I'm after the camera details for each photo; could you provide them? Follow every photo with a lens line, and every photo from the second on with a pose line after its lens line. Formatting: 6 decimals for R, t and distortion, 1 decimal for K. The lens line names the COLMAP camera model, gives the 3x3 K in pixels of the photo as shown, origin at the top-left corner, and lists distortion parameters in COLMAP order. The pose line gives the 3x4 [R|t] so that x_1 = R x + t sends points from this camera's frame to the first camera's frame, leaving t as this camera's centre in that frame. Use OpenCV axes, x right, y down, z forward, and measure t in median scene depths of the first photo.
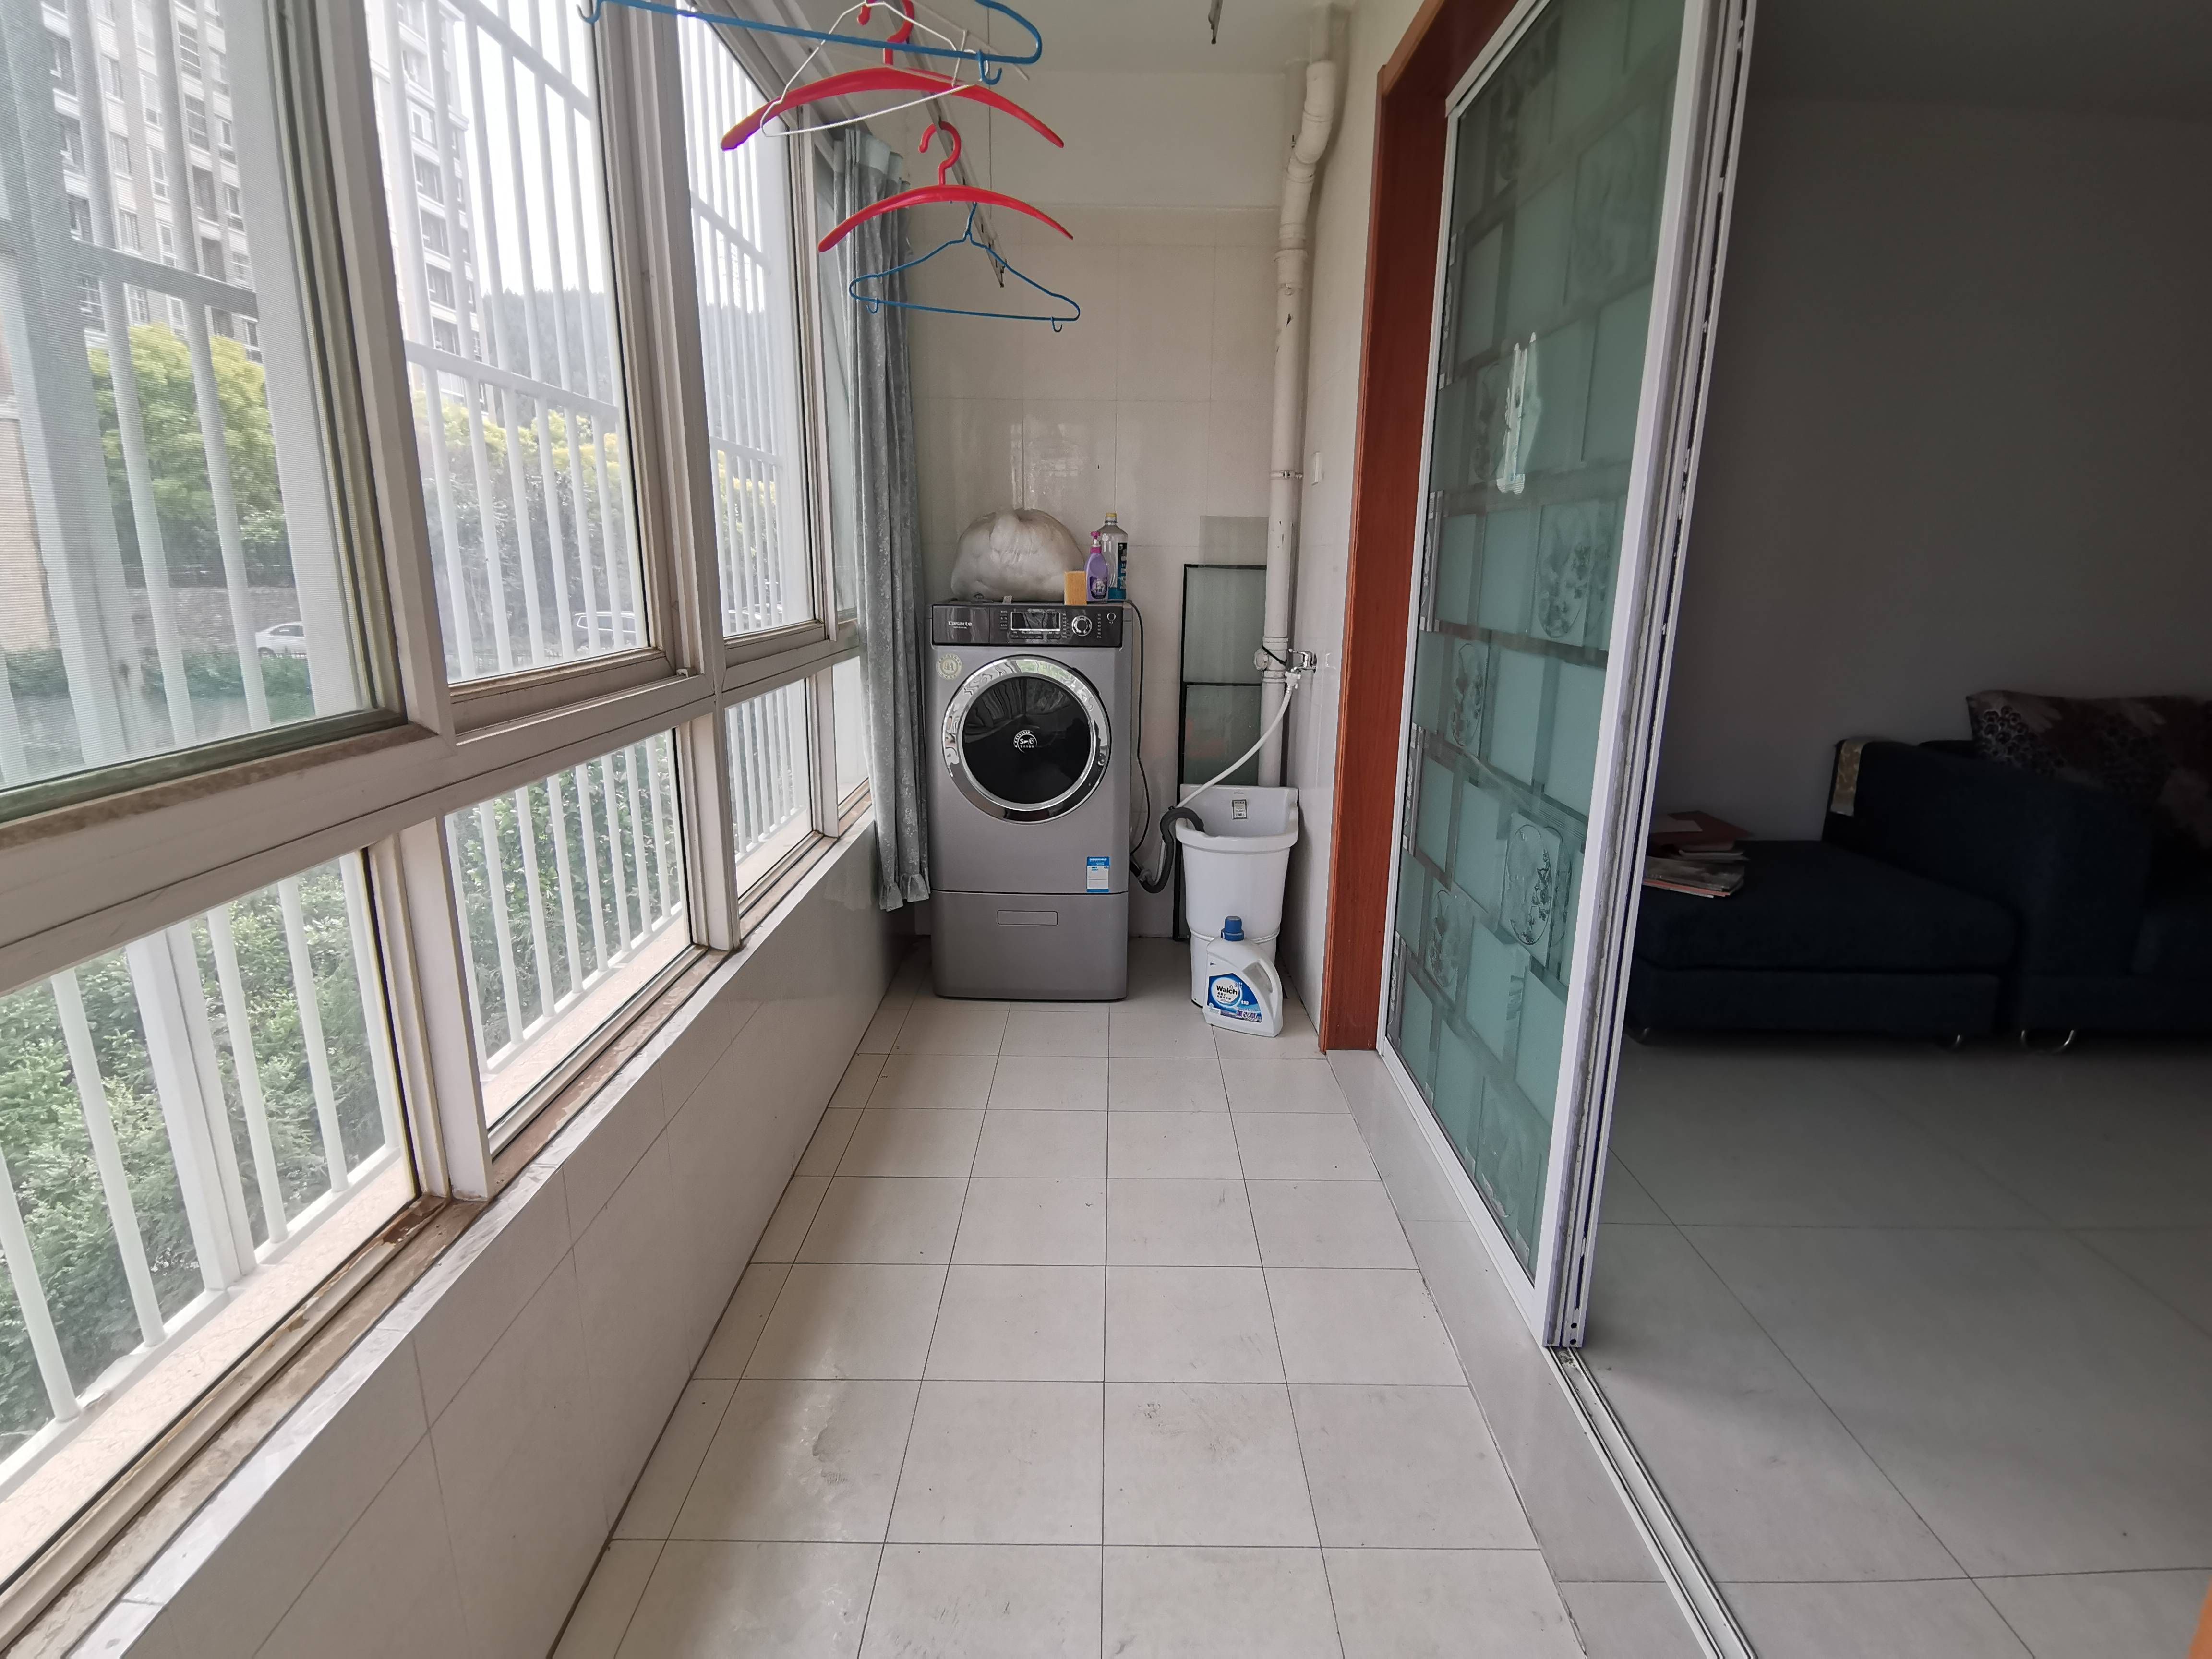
lens RADIAL K [[1100.9, 0, 1109.7], [0, 1100.9, 828.7], [0, 0, 1]] dist [0.007744, -0.009580]
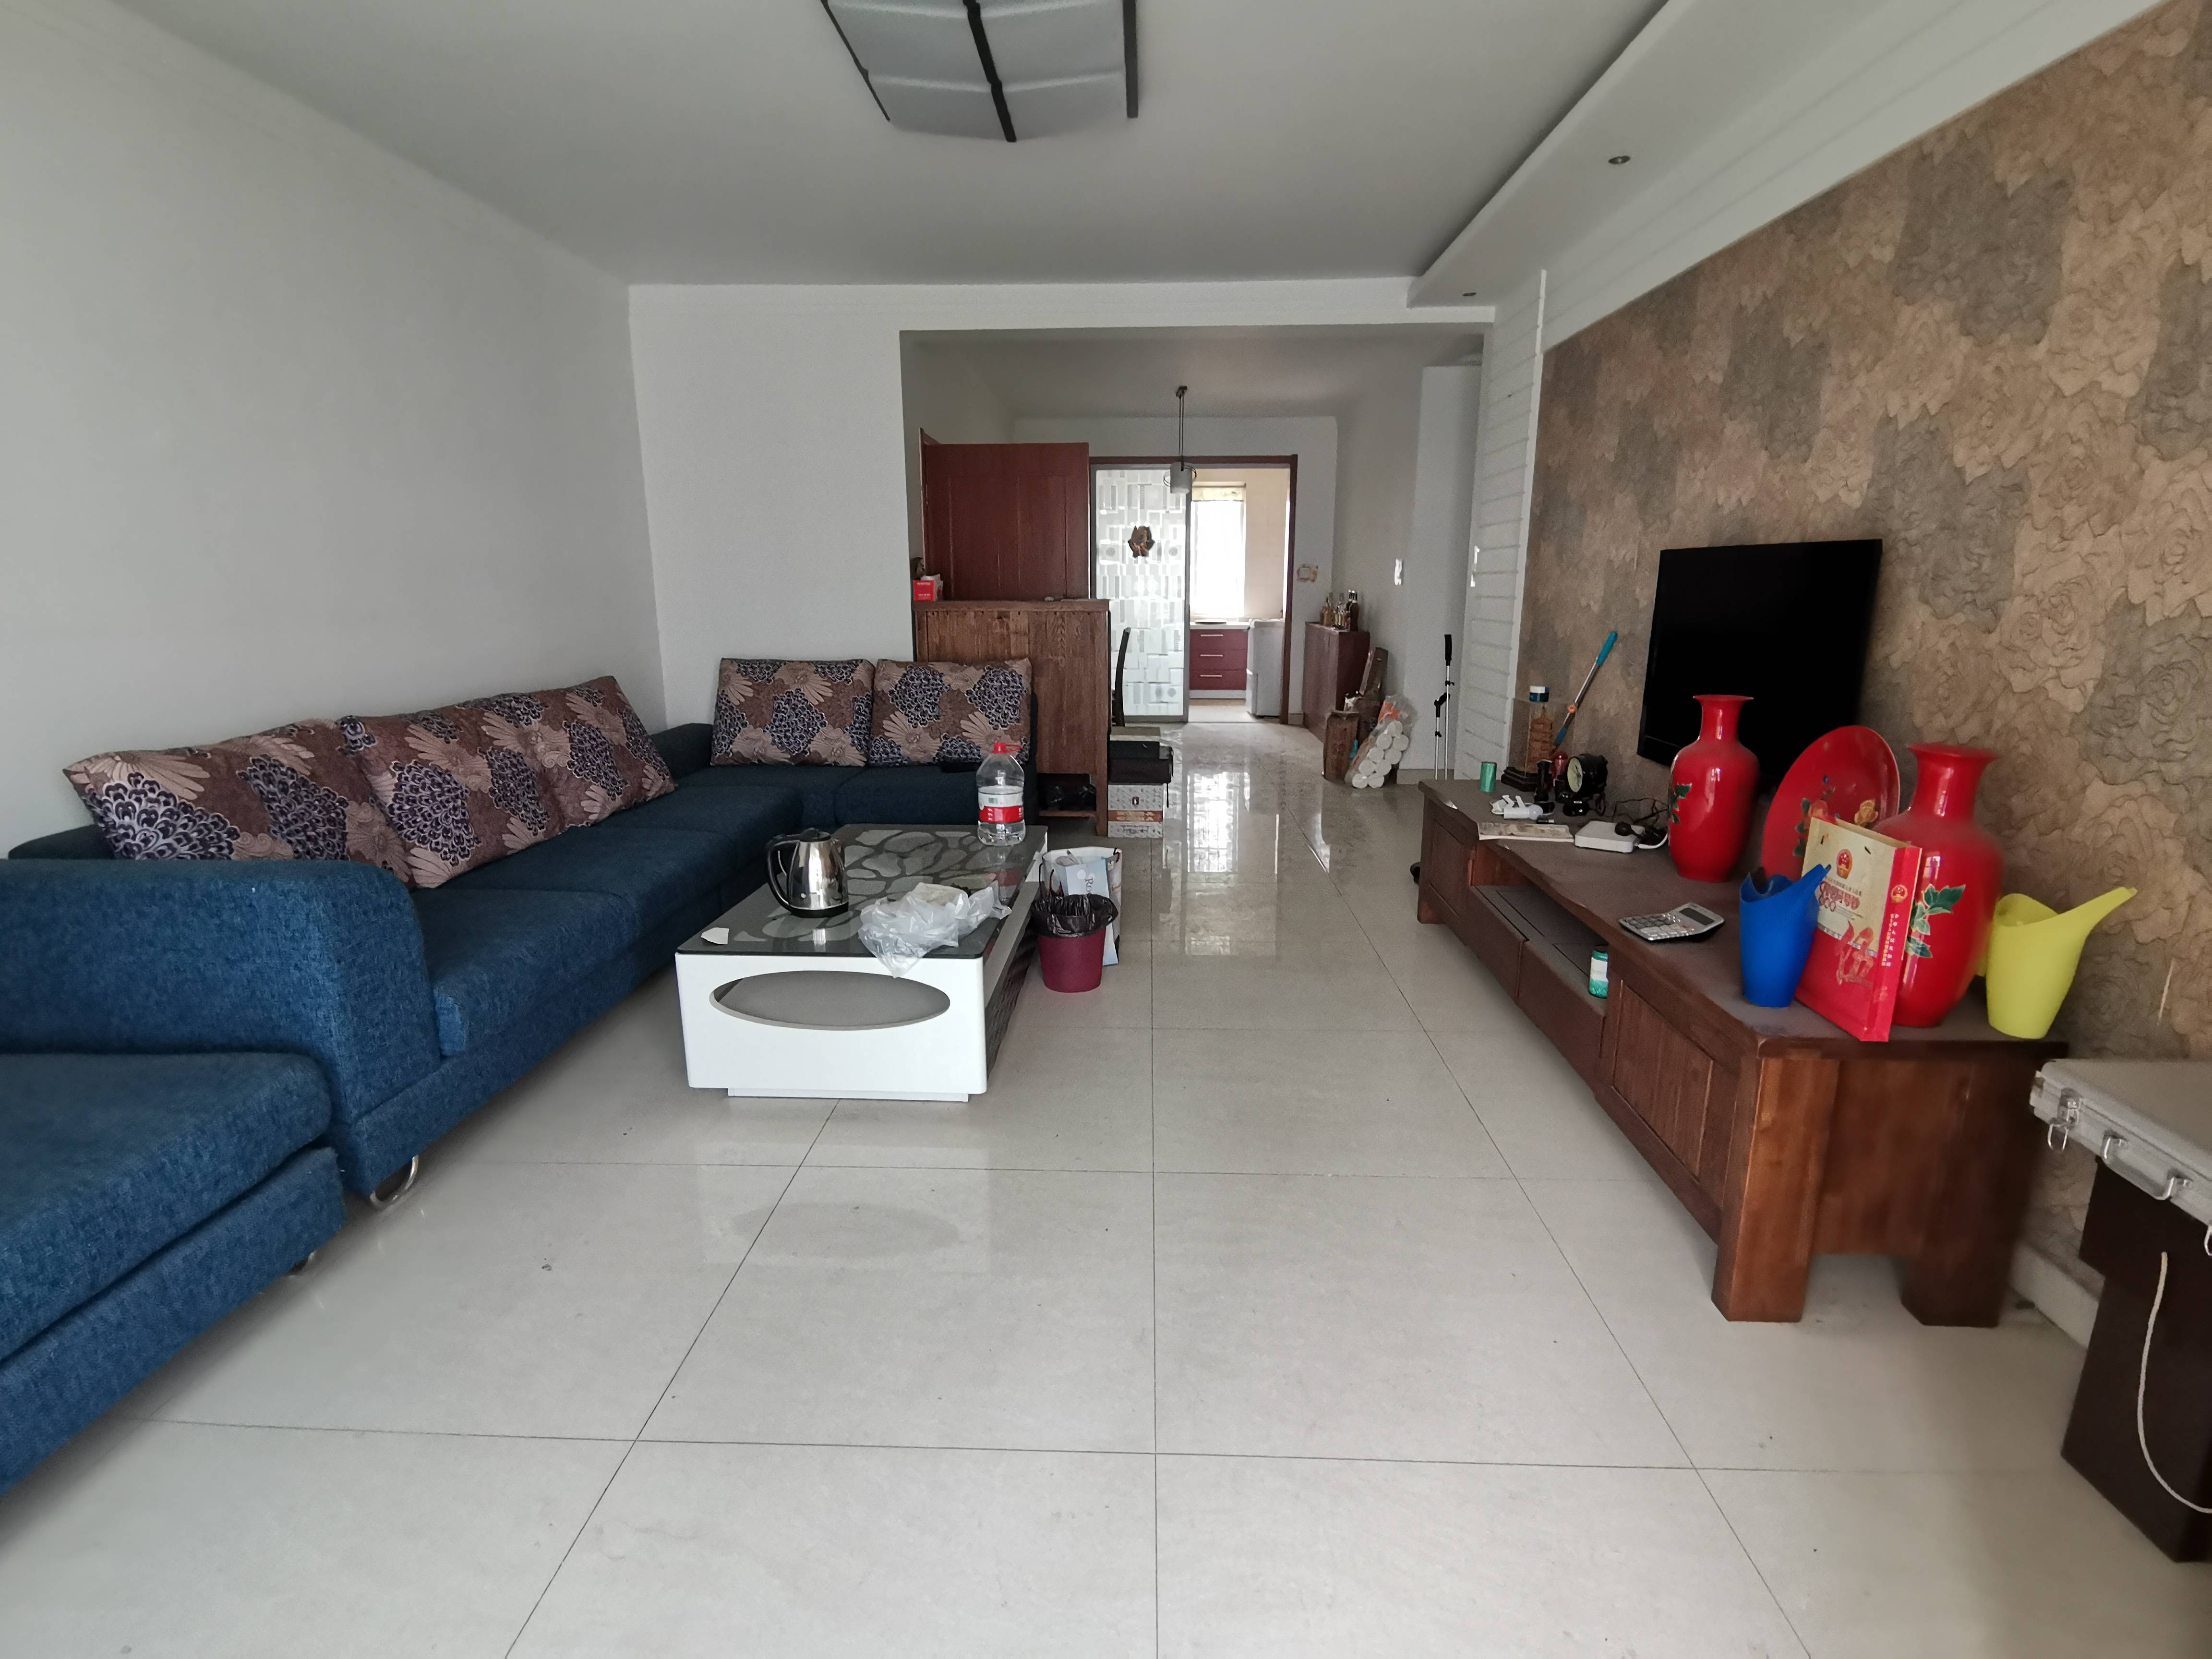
lens RADIAL K [[1100.9, 0, 1116.5], [0, 1100.9, 843.8], [0, 0, 1]] dist [0.007744, -0.009580]
pose [[0.042438, -0.249326, 0.967489, 0.169916], [0.241887, 0.942117, 0.232177, -0.080838], [-0.969376, 0.224170, 0.100291, 0.351377]]
